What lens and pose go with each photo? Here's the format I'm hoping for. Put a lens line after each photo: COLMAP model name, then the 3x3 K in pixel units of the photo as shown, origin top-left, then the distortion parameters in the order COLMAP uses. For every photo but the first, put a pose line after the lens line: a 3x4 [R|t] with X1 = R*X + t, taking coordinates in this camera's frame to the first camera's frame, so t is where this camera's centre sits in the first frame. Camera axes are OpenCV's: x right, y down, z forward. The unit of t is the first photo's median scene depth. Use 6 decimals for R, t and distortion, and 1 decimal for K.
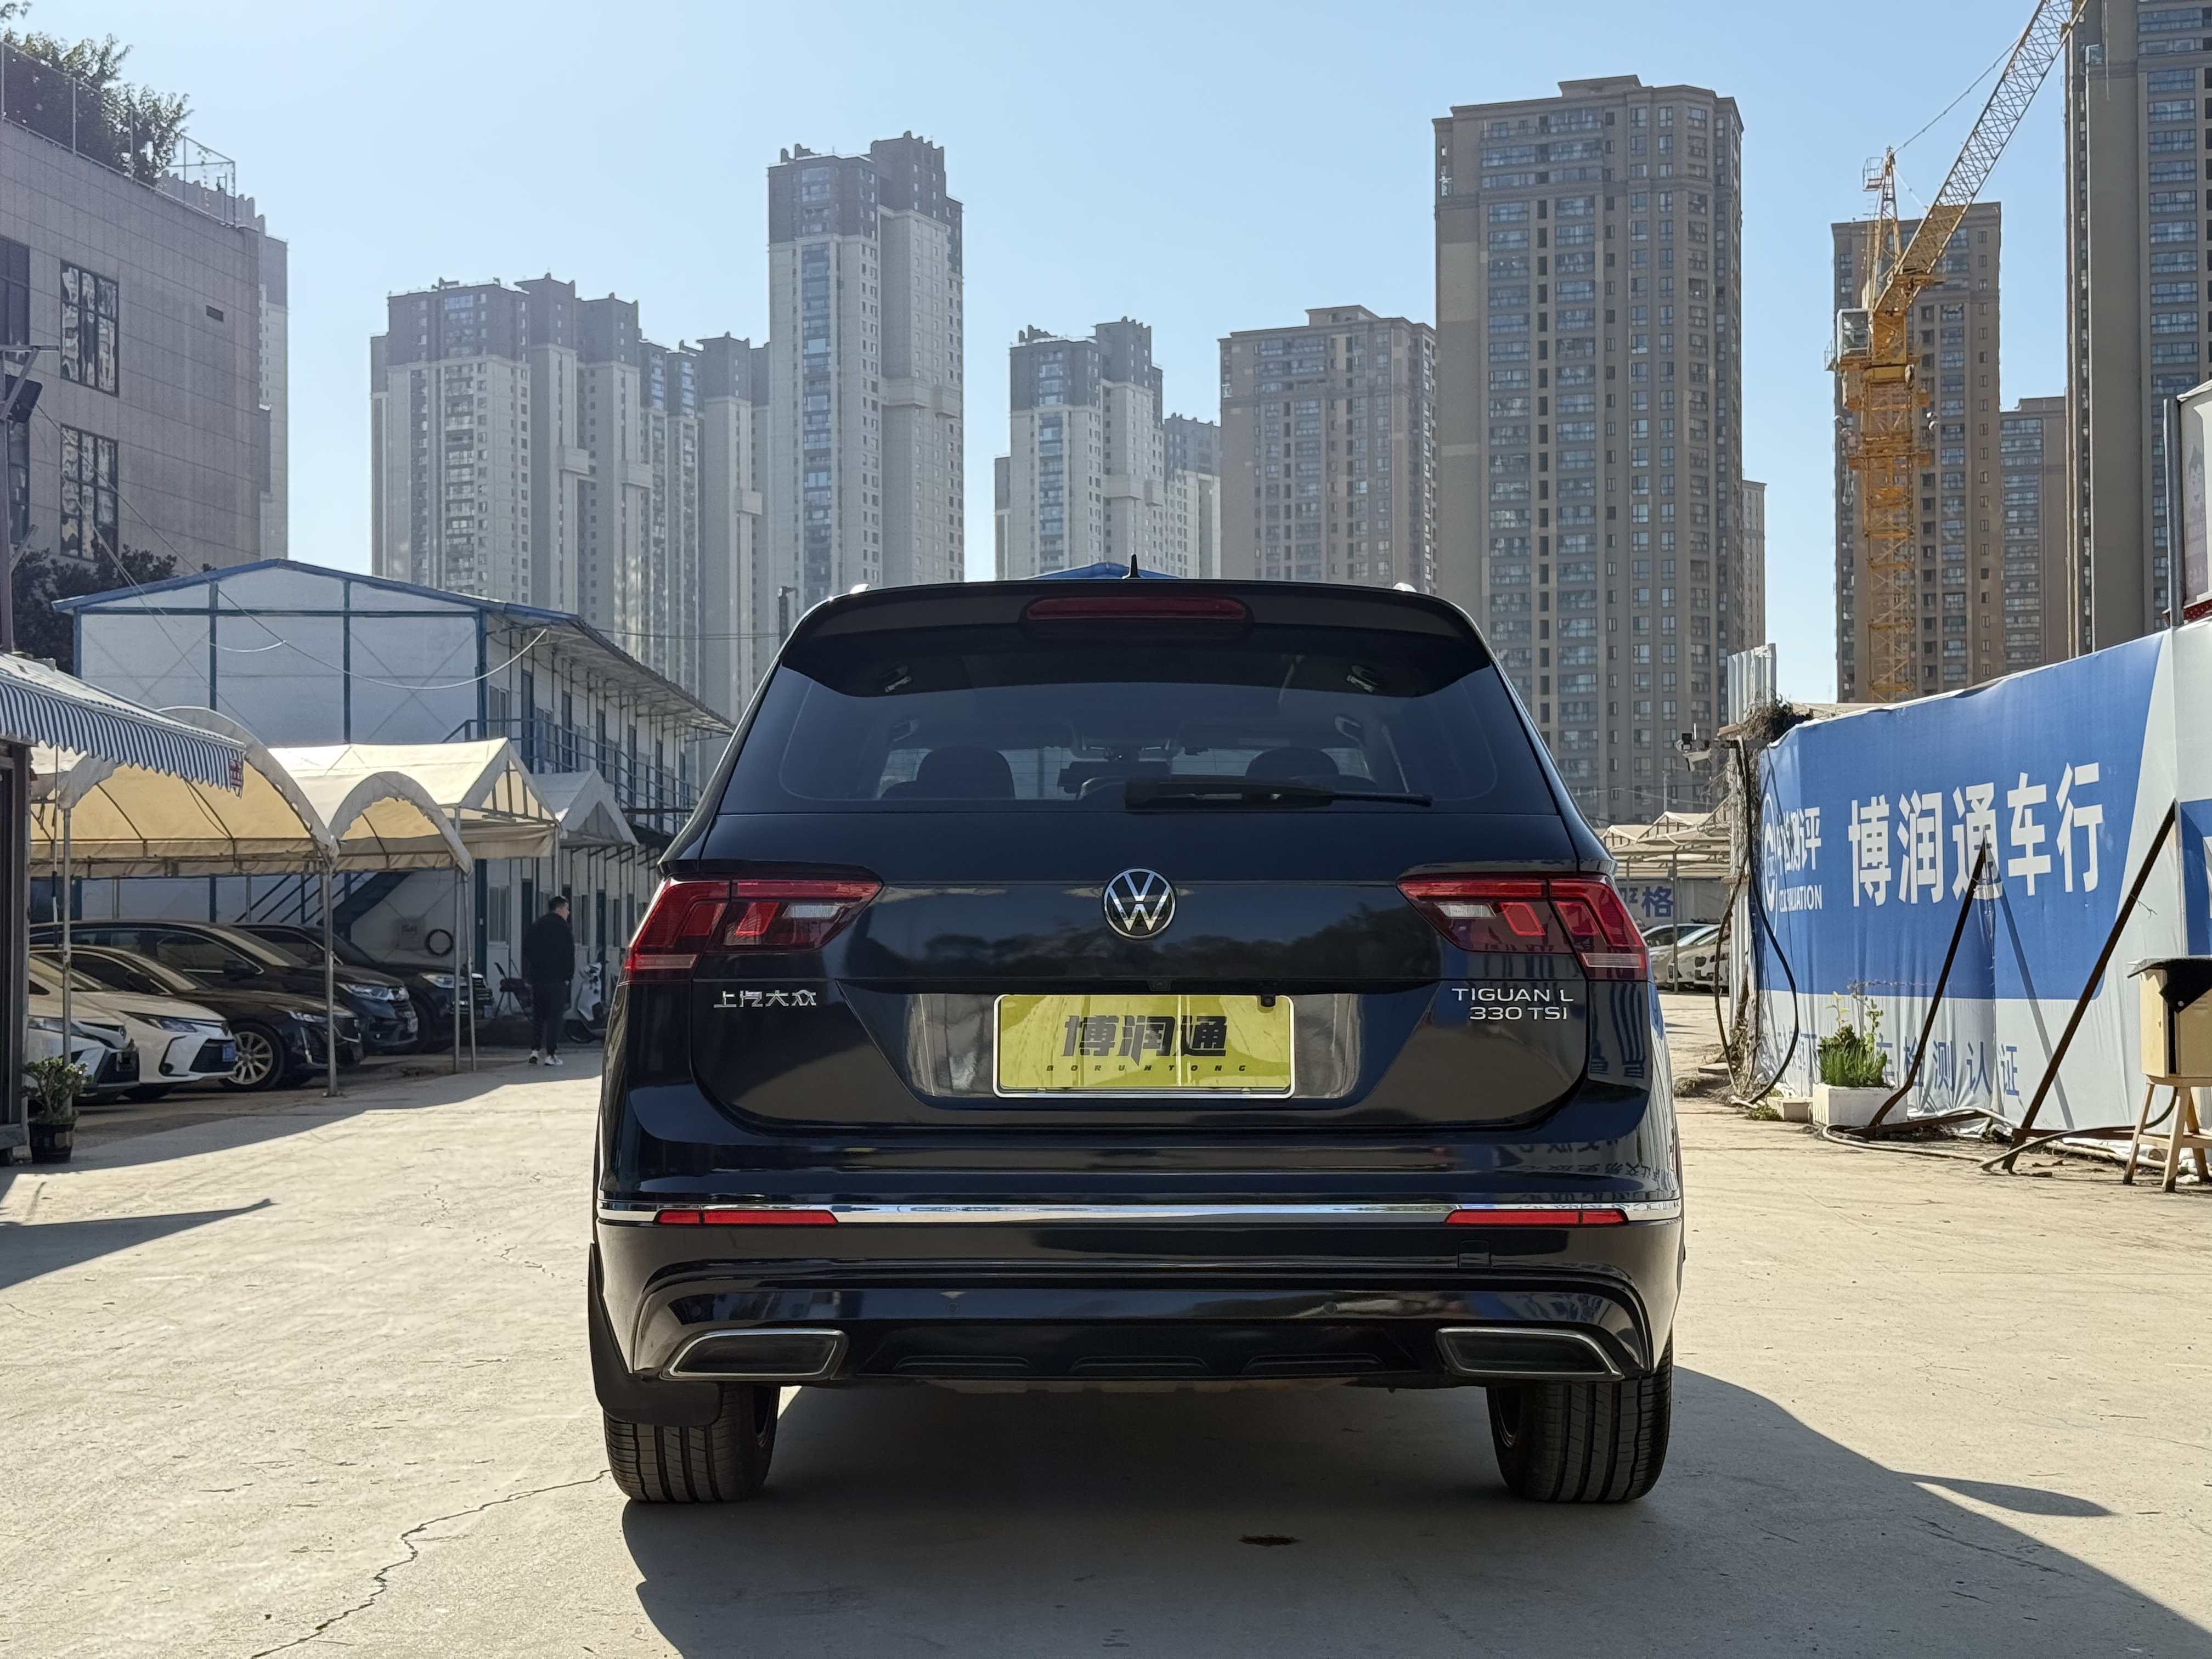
lens RADIAL K [[3073.1, 0, 1106.0], [0, 3073.1, 829.5], [0, 0, 1]] dist [0.191232, -0.553851]
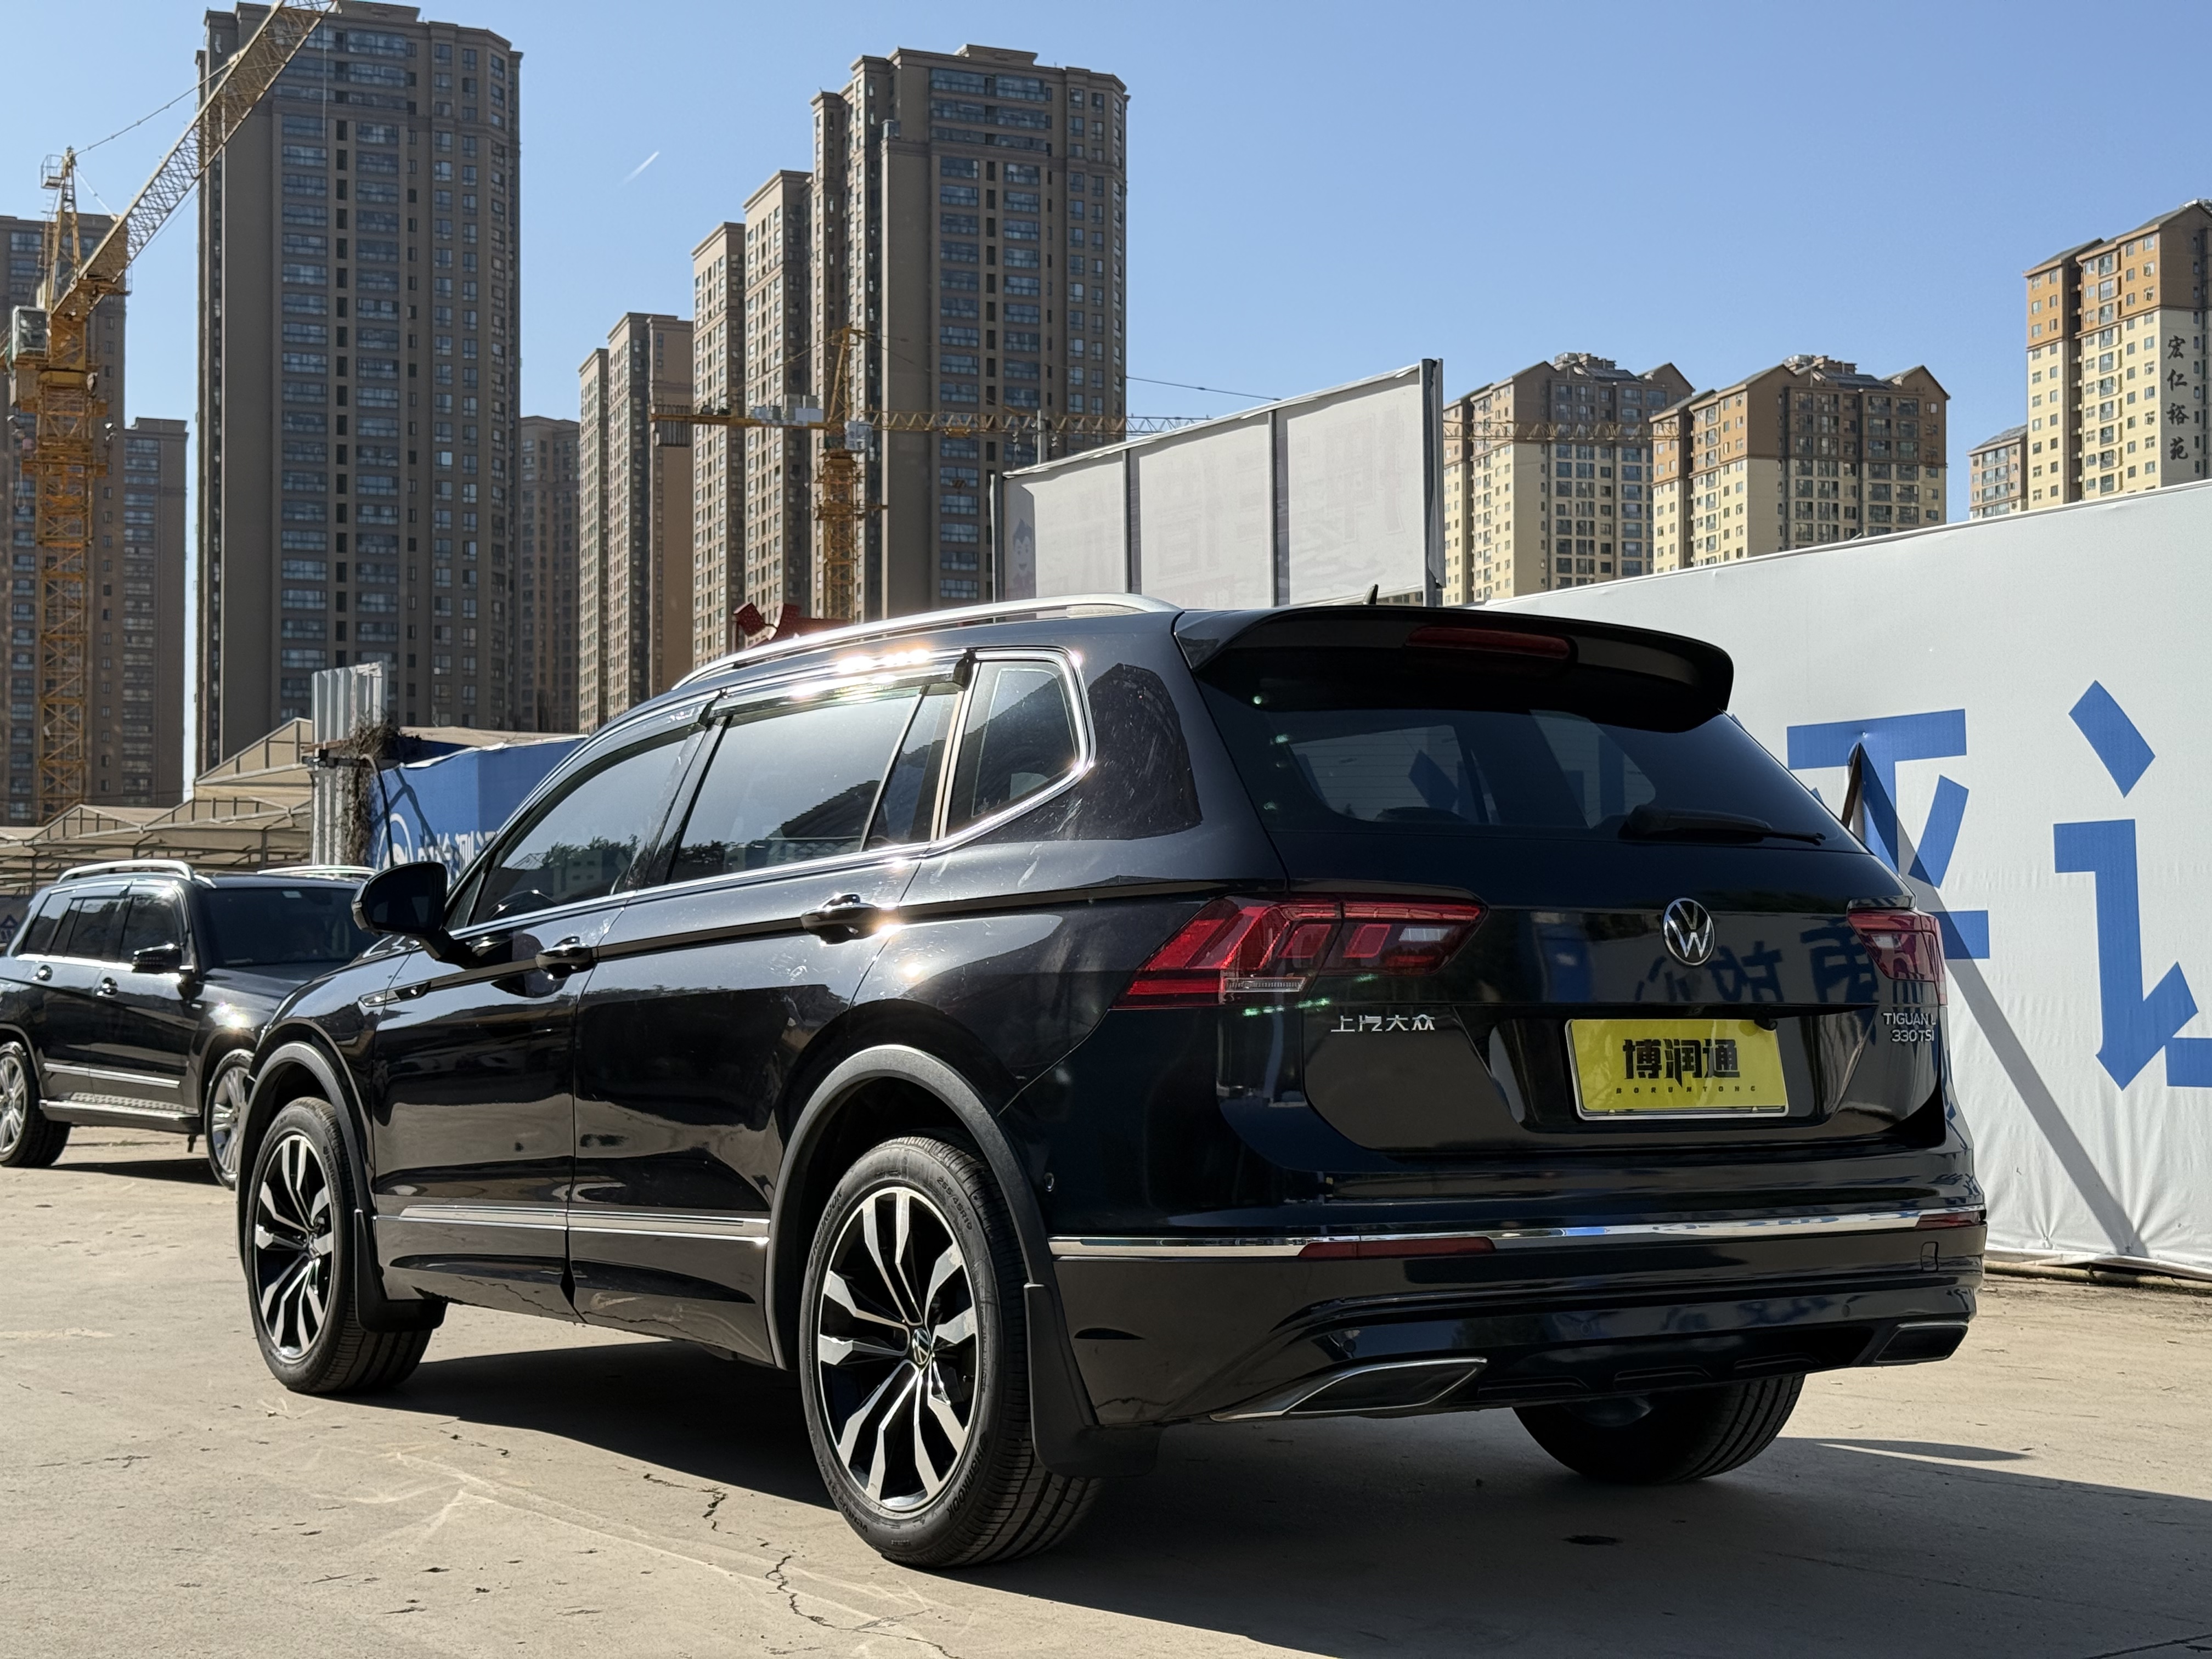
lens RADIAL K [[3067.8, 0, 1090.7], [0, 3067.8, 831.1], [0, 0, 1]] dist [0.203026, -0.505811]
pose [[0.809606, 0.031287, 0.586140, -0.083453], [-0.027602, 0.999503, -0.015227, 0.001290], [-0.586325, -0.003851, 0.810067, 0.029854]]
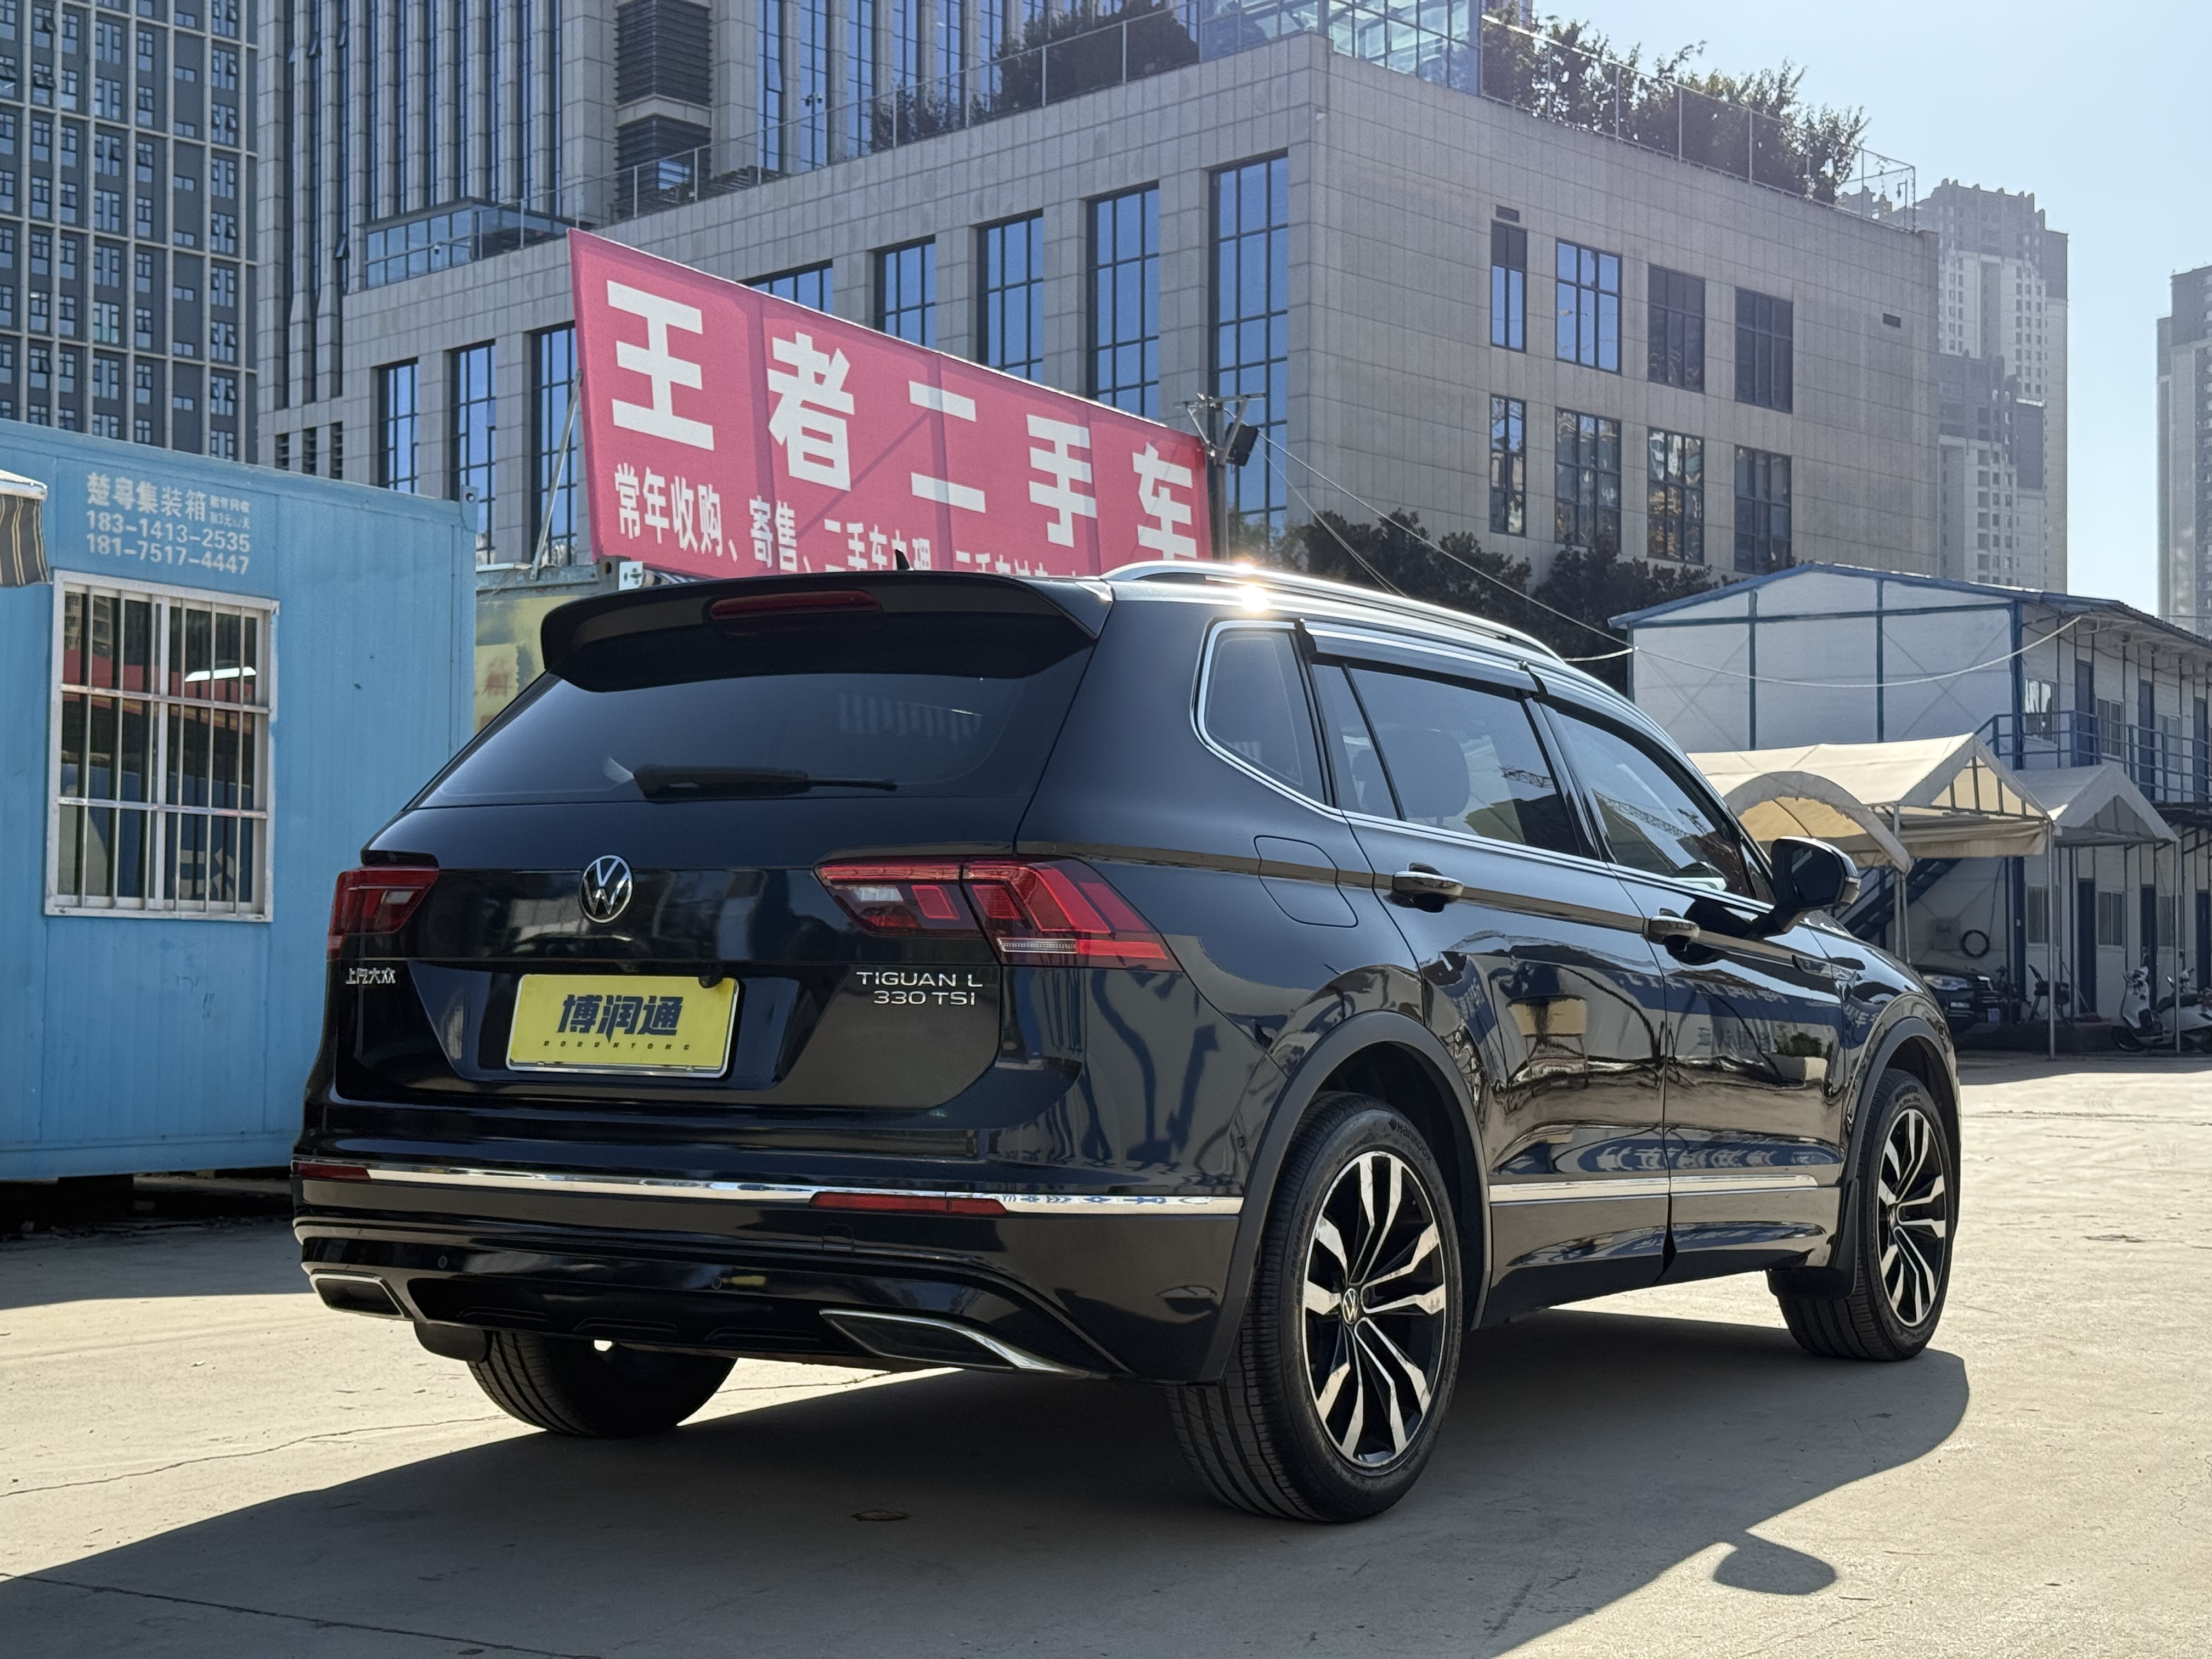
lens RADIAL K [[3067.8, 0, 1090.7], [0, 3067.8, 831.1], [0, 0, 1]] dist [0.203026, -0.505811]
pose [[0.829343, -0.014128, -0.558562, 0.080294], [0.013899, 0.999893, -0.004653, 0.001278], [0.558567, -0.003904, 0.829450, 0.023995]]
